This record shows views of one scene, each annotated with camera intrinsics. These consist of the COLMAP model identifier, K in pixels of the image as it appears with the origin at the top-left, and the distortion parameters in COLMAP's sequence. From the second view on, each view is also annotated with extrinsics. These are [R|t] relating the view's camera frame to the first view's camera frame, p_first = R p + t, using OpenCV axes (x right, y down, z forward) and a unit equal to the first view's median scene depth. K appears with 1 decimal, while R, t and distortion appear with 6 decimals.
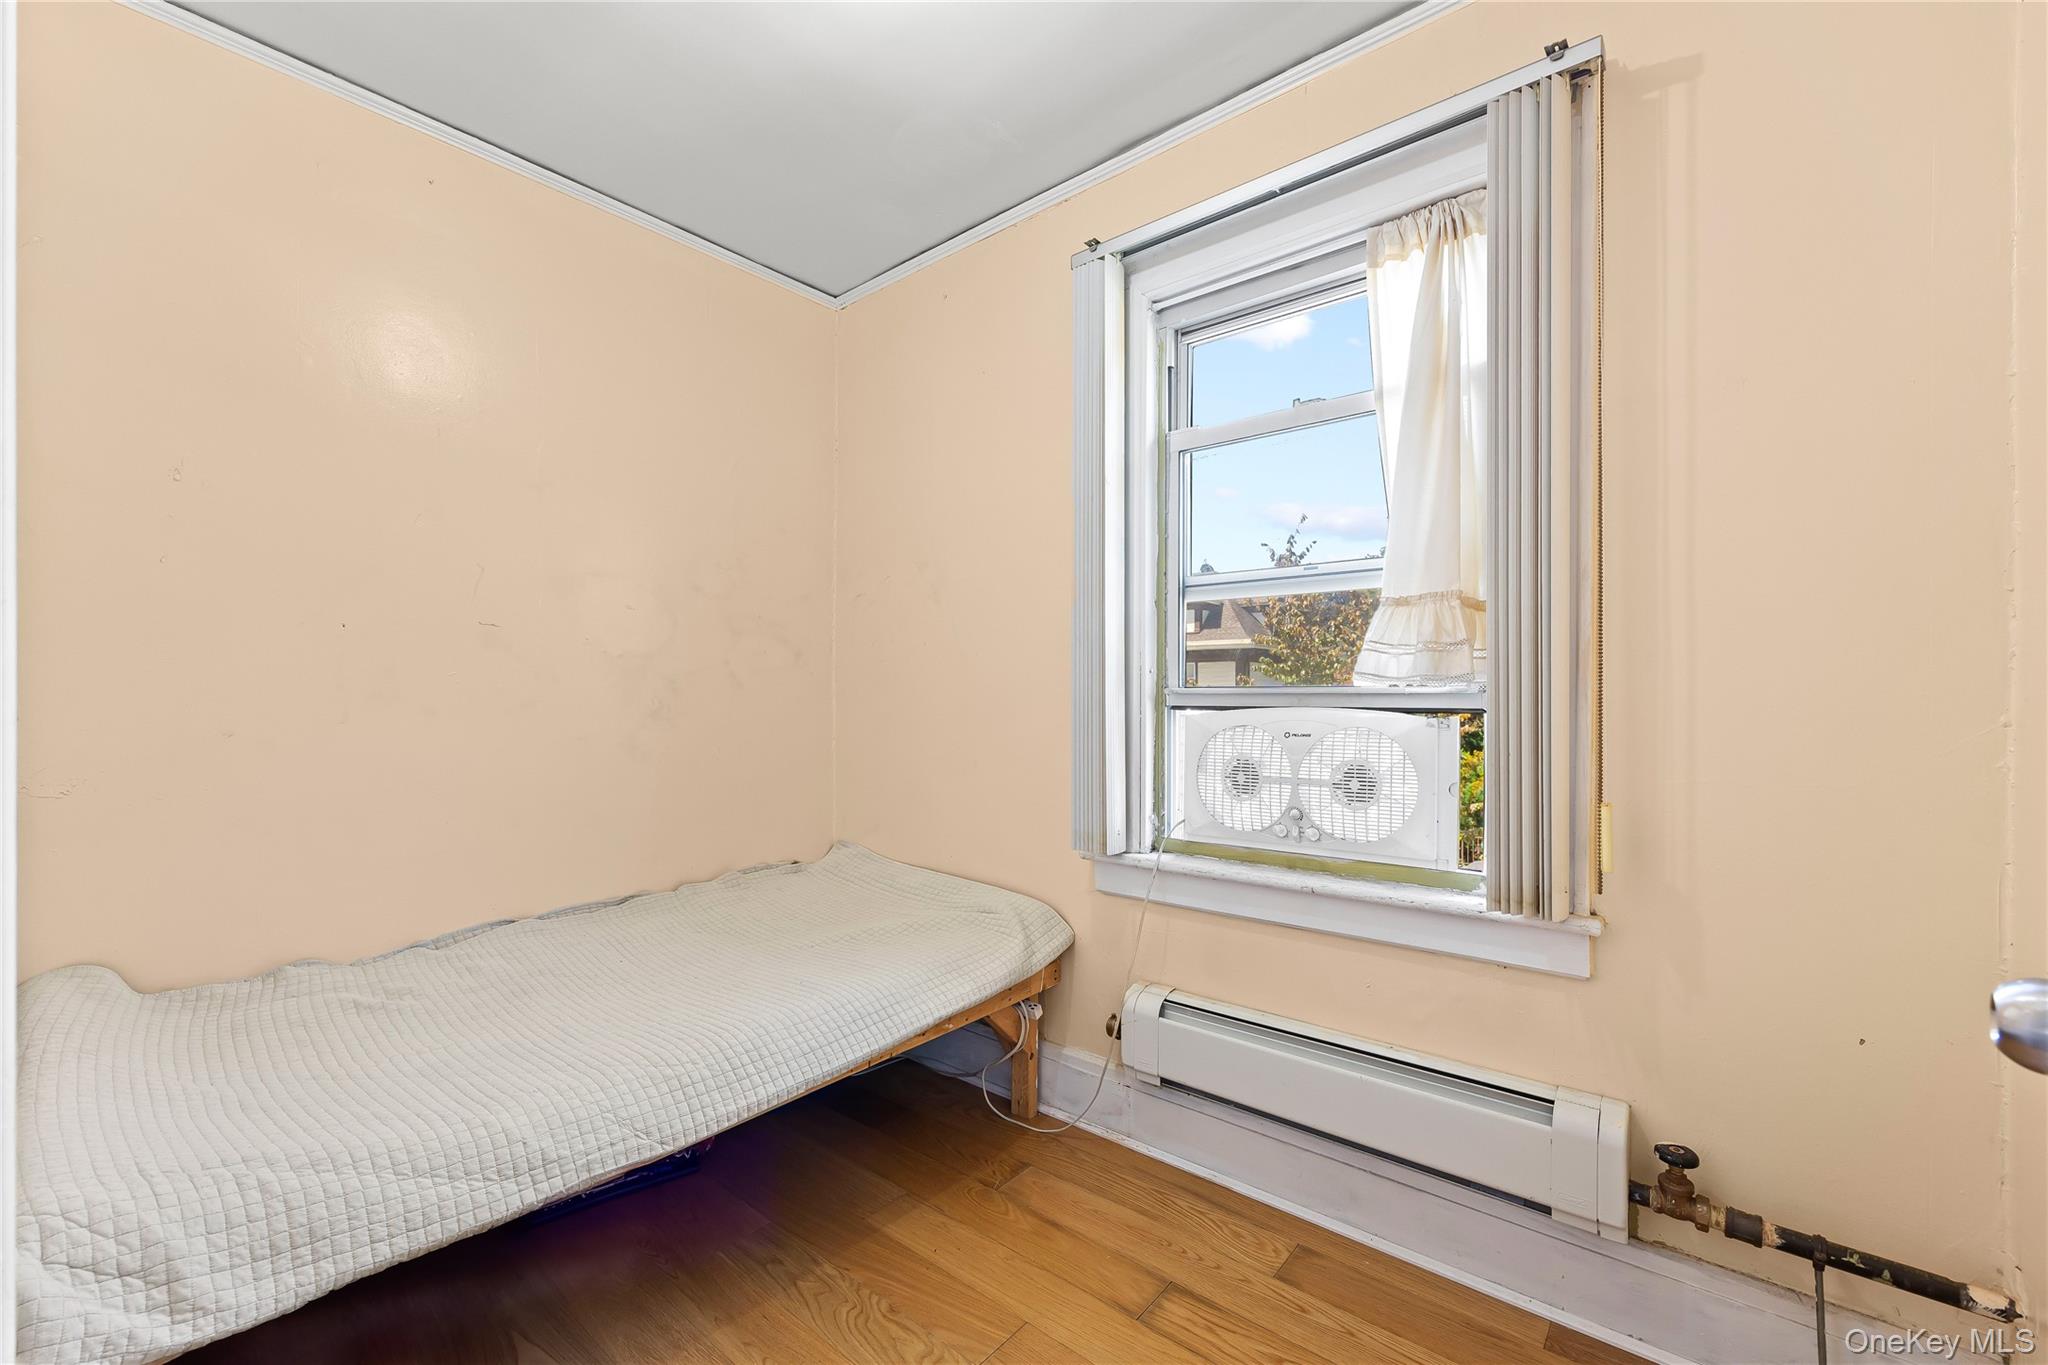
lens RADIAL K [[844.0, 0, 1027.9], [0, 844.0, 697.1], [0, 0, 1]] dist [-0.002036, -0.000137]
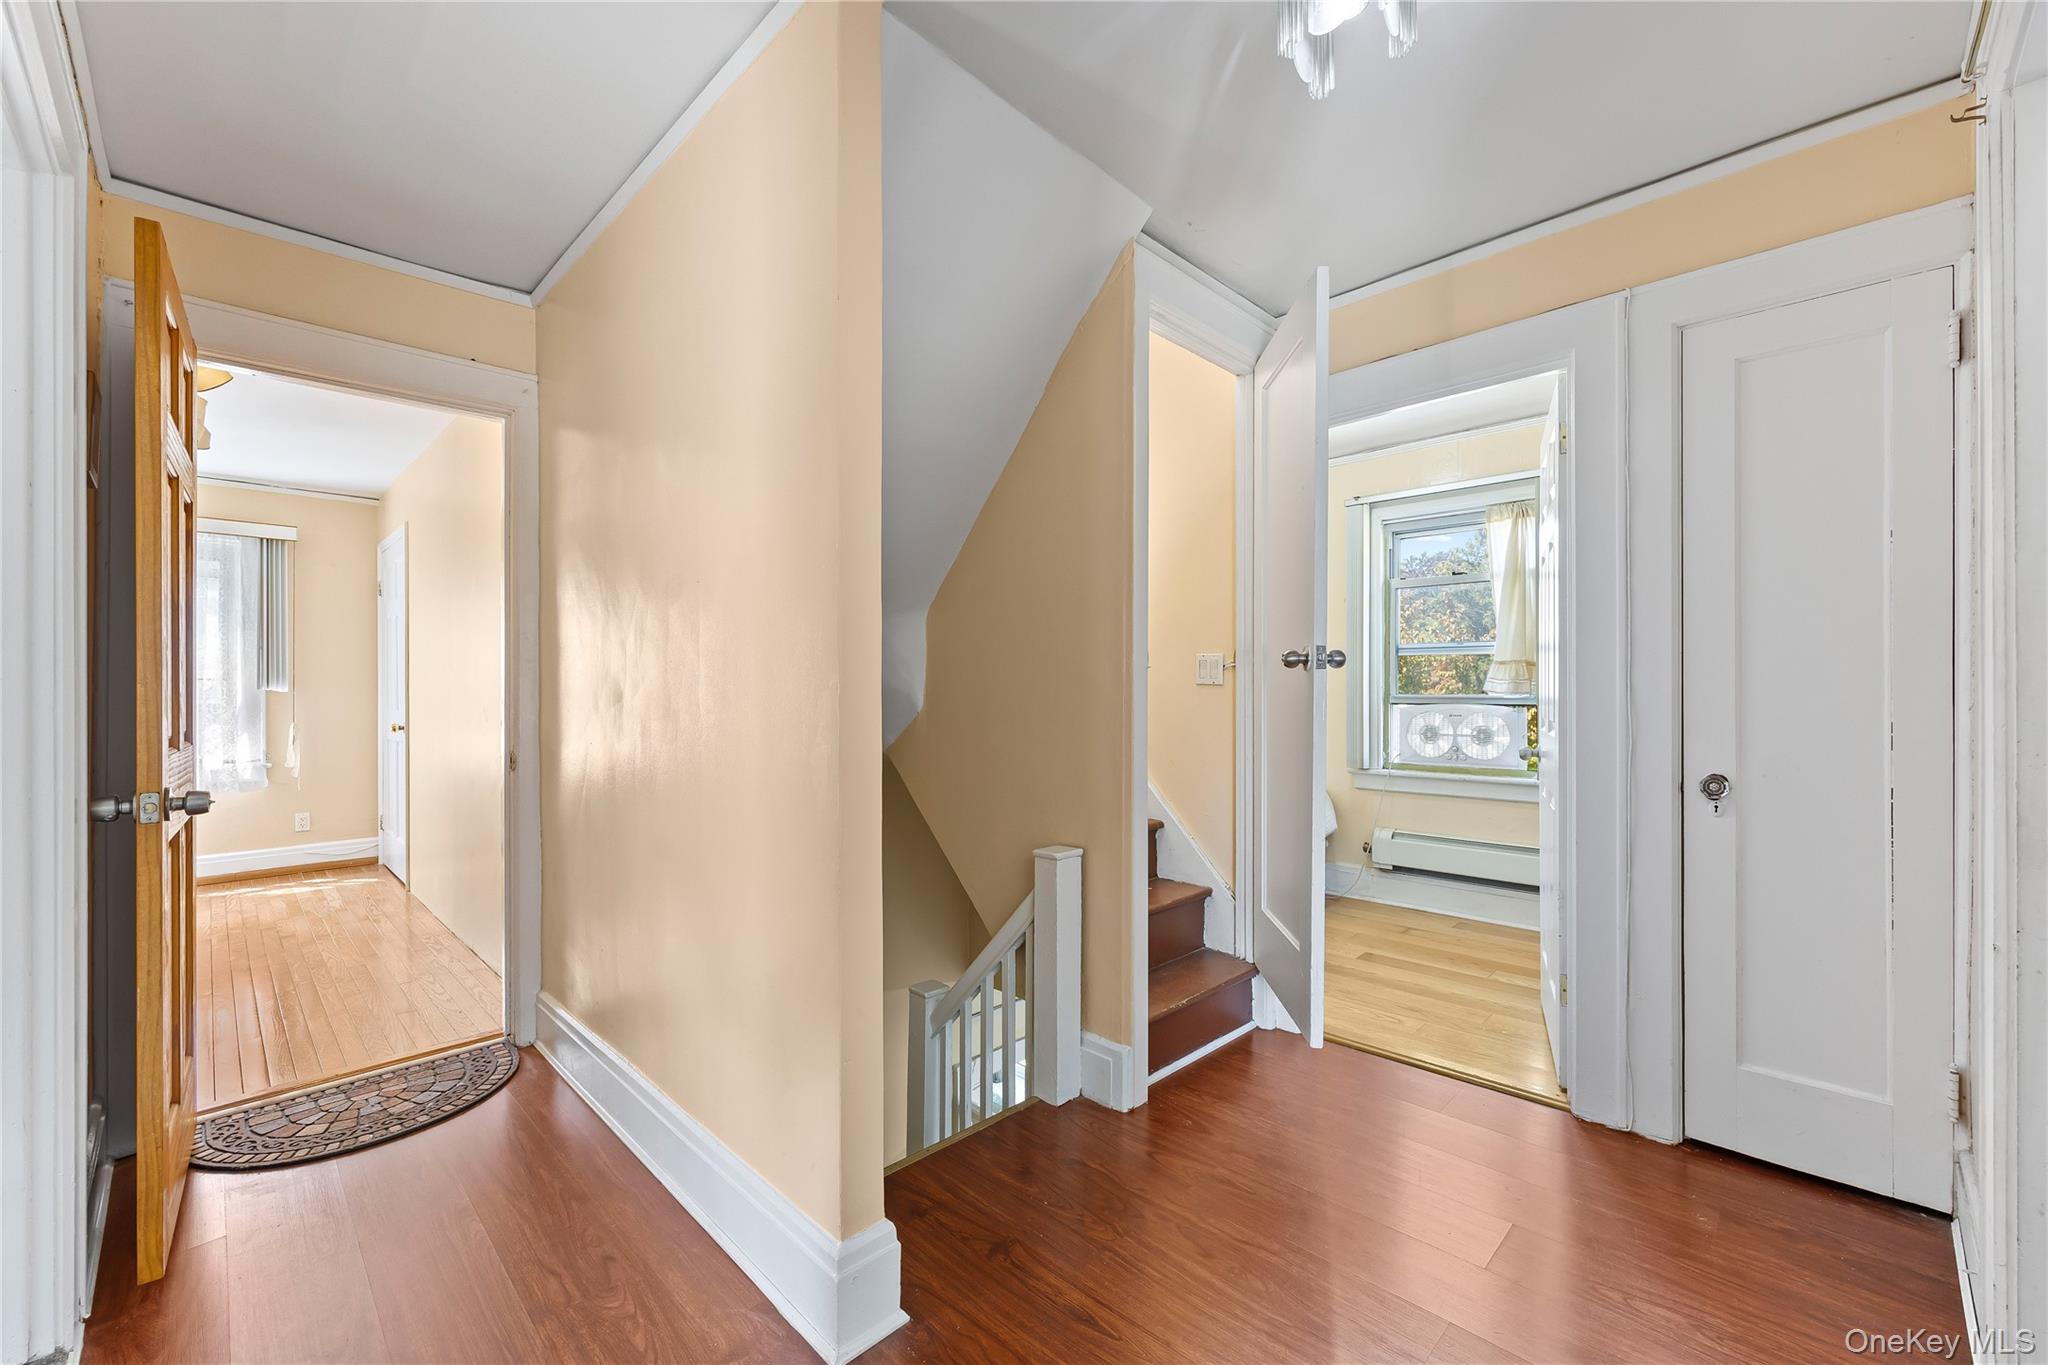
lens RADIAL K [[844.0, 0, 1020.0], [0, 844.0, 678.3], [0, 0, 1]] dist [-0.002036, -0.000137]
pose [[0.995819, -0.000872, -0.091340, -0.661137], [-0.000186, 0.999933, -0.011566, -0.030982], [0.091344, 0.011535, 0.995753, -1.424116]]
